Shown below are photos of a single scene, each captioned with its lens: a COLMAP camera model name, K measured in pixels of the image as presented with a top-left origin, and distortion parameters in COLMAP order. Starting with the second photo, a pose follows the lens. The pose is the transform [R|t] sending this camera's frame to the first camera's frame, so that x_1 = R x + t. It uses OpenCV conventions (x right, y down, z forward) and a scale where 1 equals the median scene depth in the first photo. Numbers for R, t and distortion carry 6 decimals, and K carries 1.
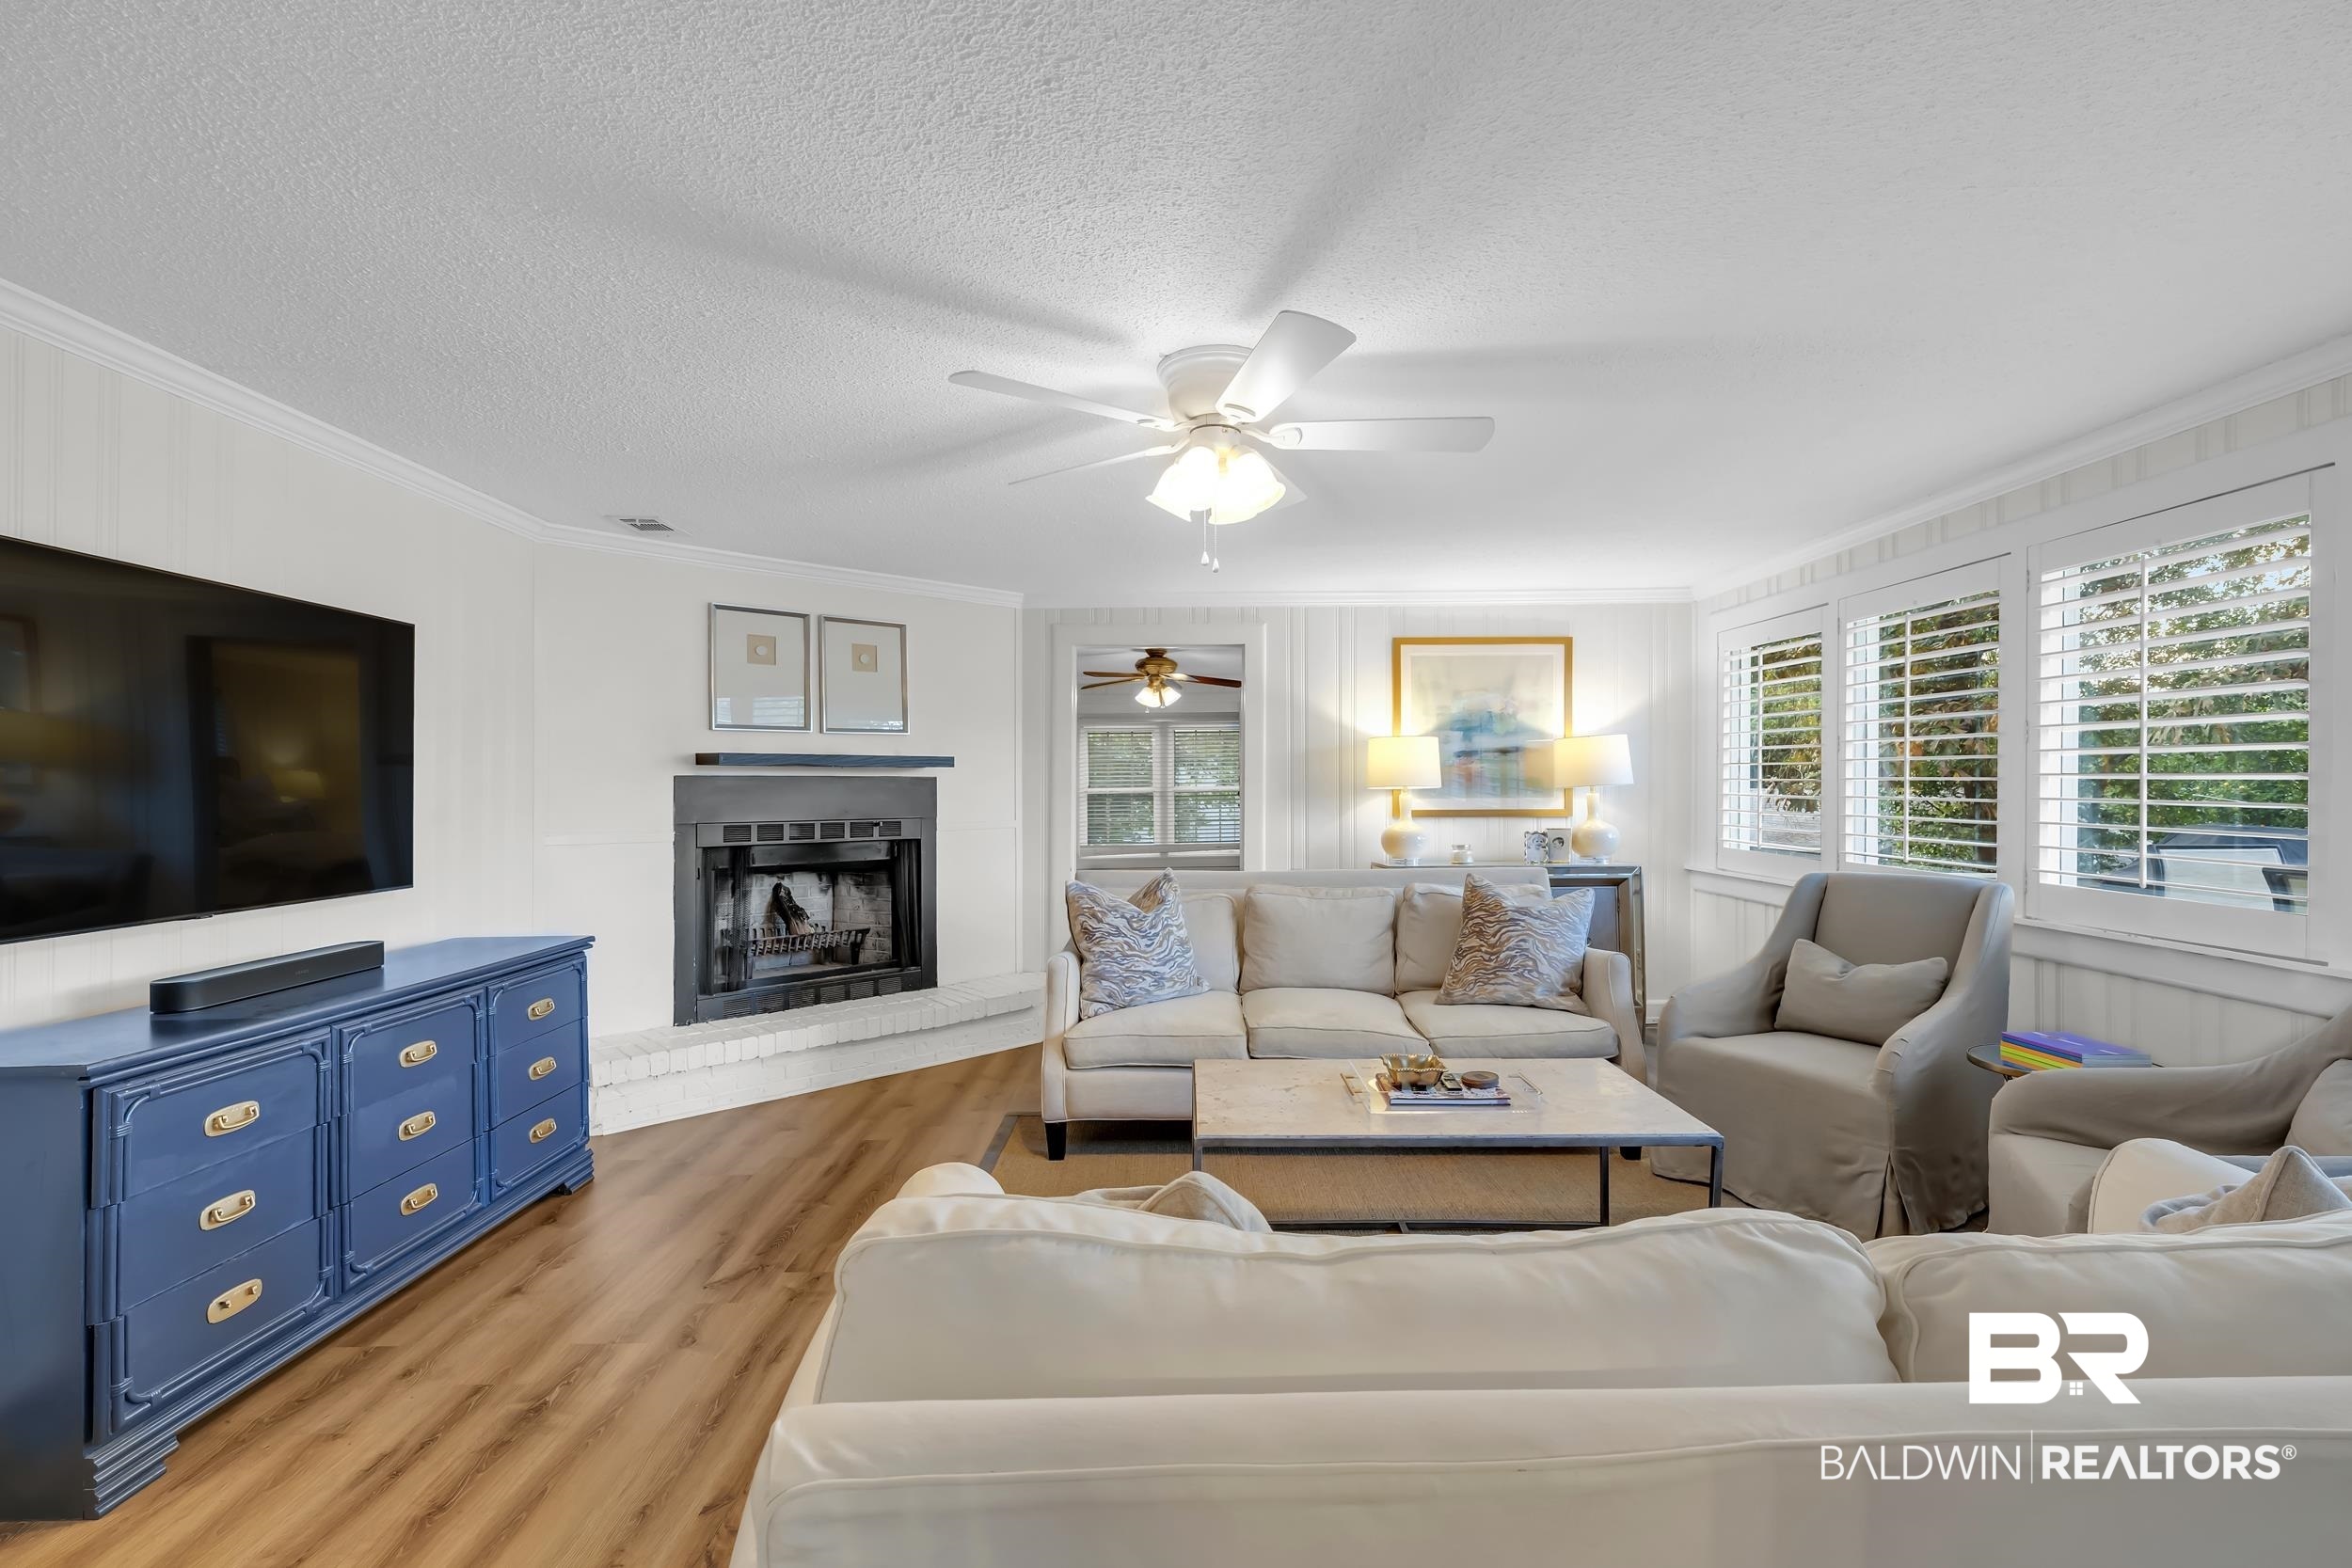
lens RADIAL K [[1070.2, 0, 1176.0], [0, 1070.2, 784.0], [0, 0, 1]] dist [0.003436, 0.000099]
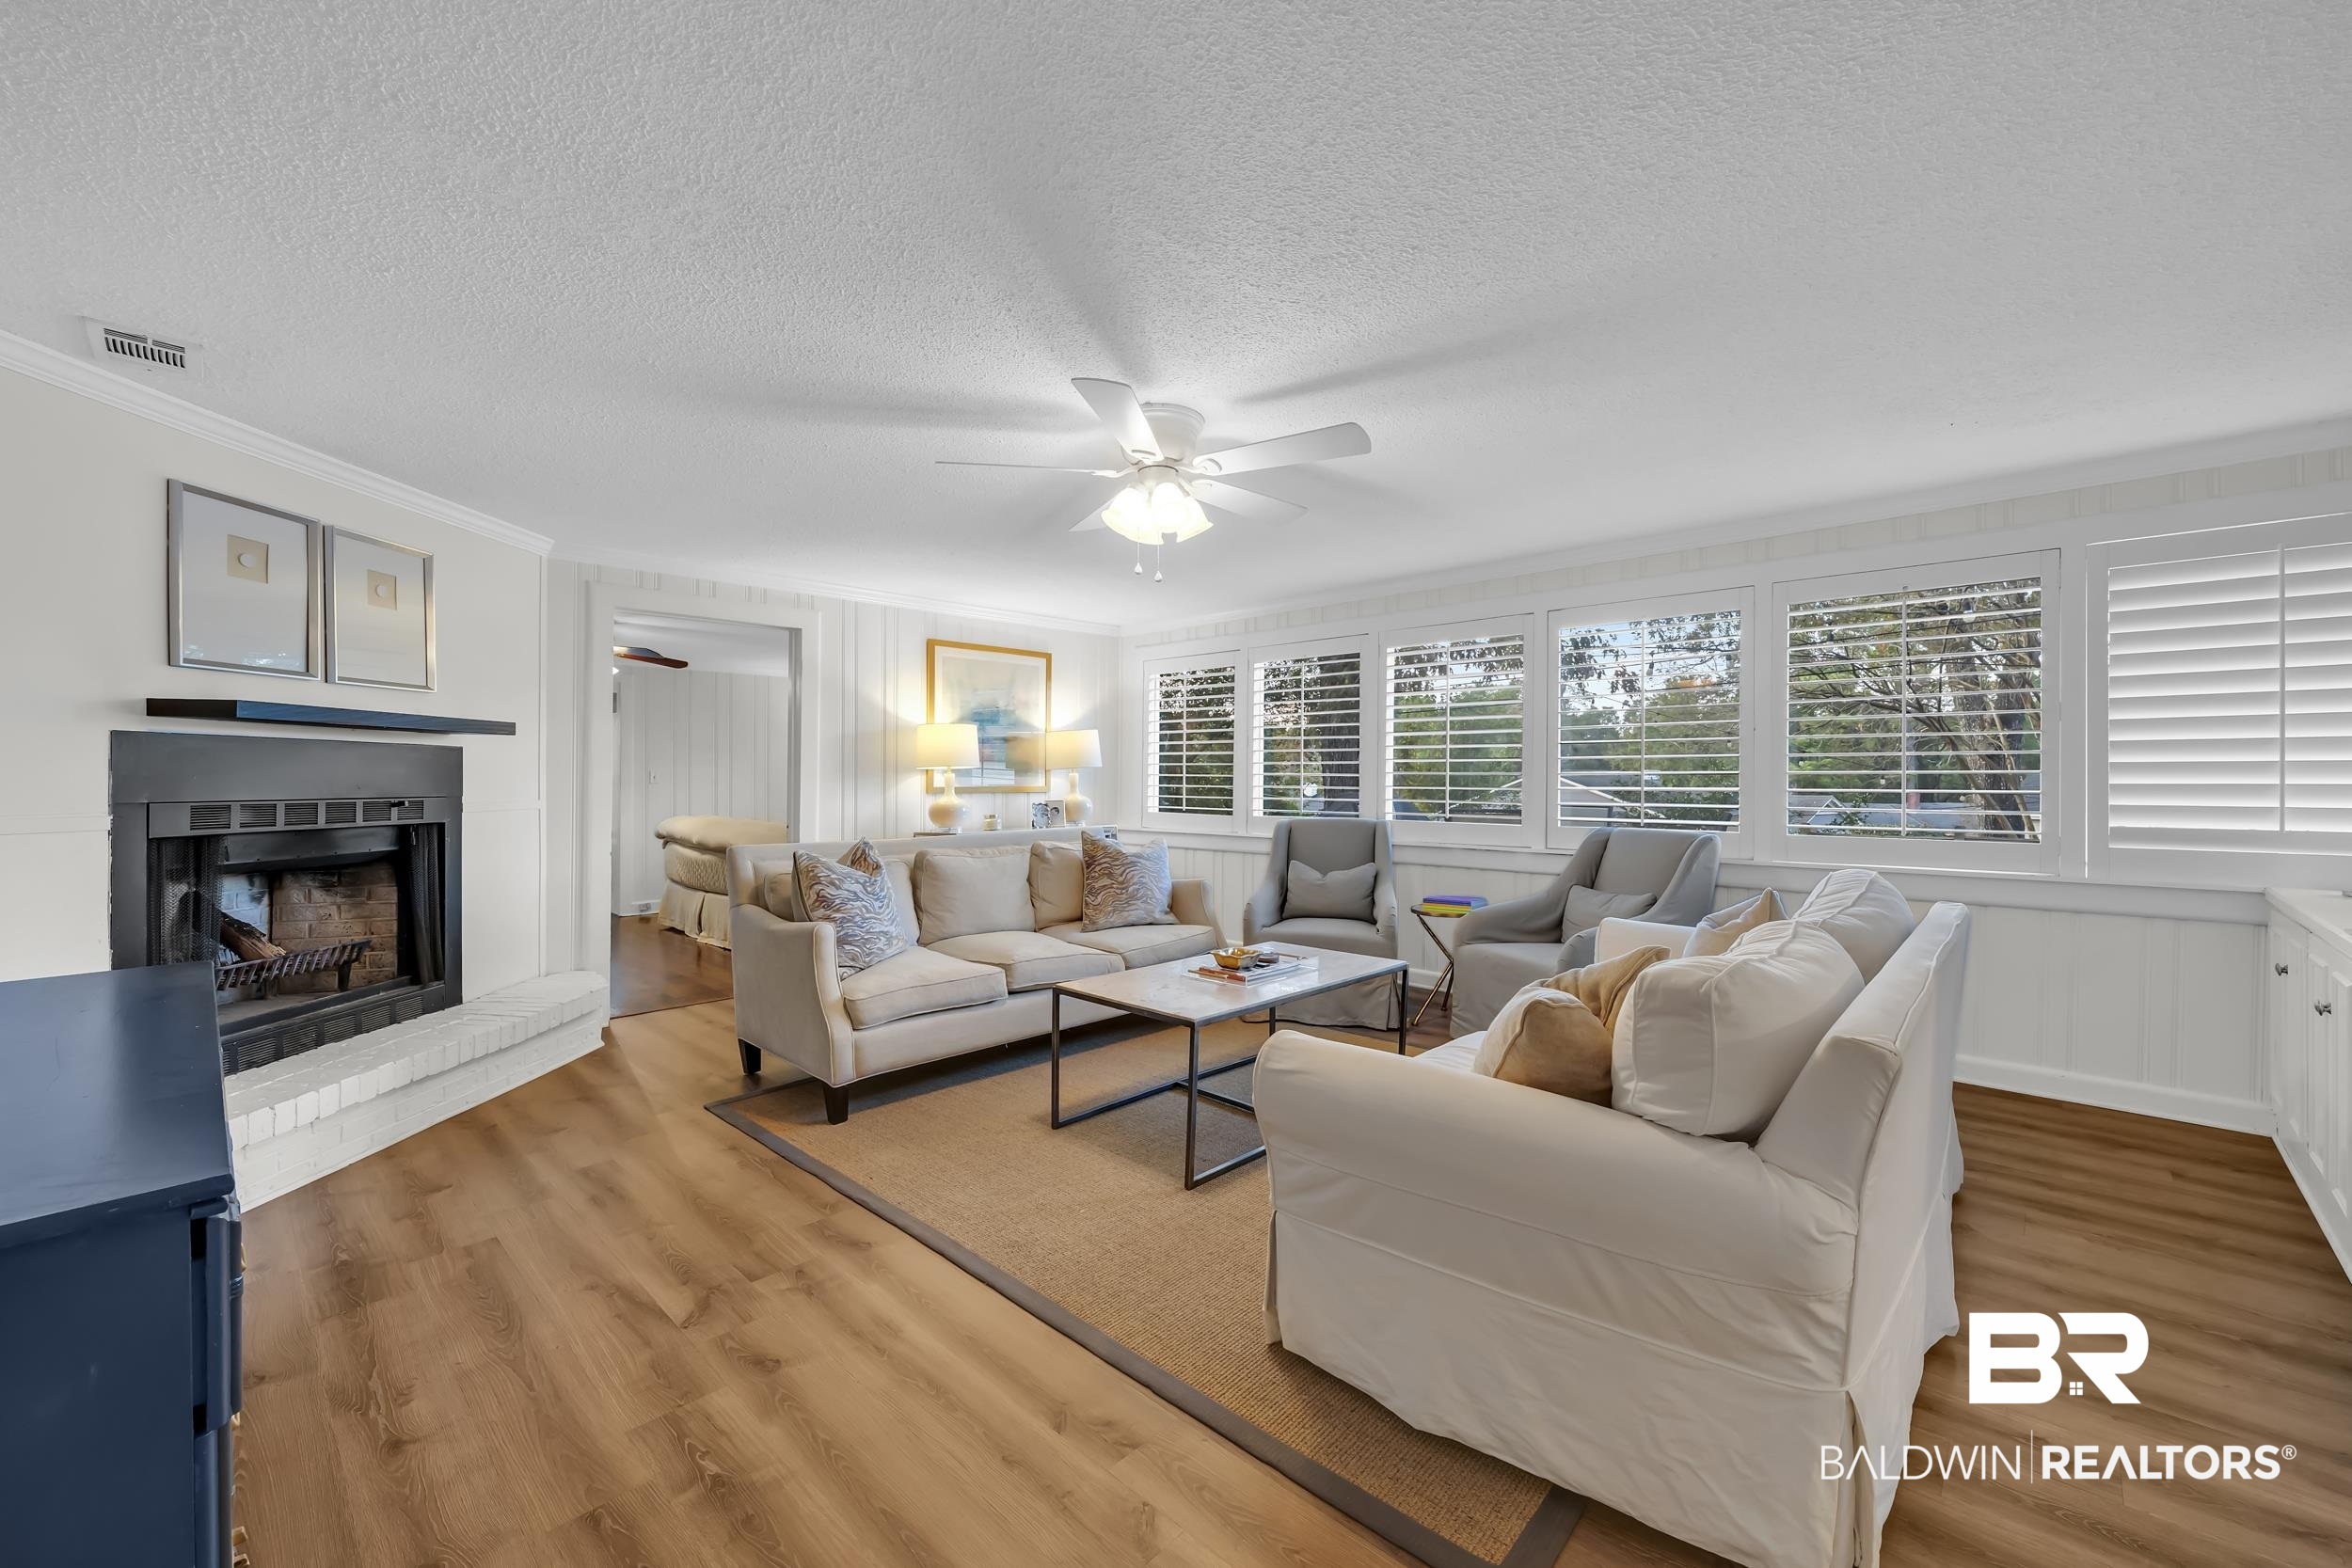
lens RADIAL K [[944.5, 0, 1176.0], [0, 944.5, 784.0], [0, 0, 1]] dist [-0.000127, -0.000231]
pose [[0.687204, 0.000434, 0.726464, -0.407886], [-0.002090, 0.999997, 0.001380, 0.021538], [-0.726461, -0.002467, 0.687203, 0.117125]]
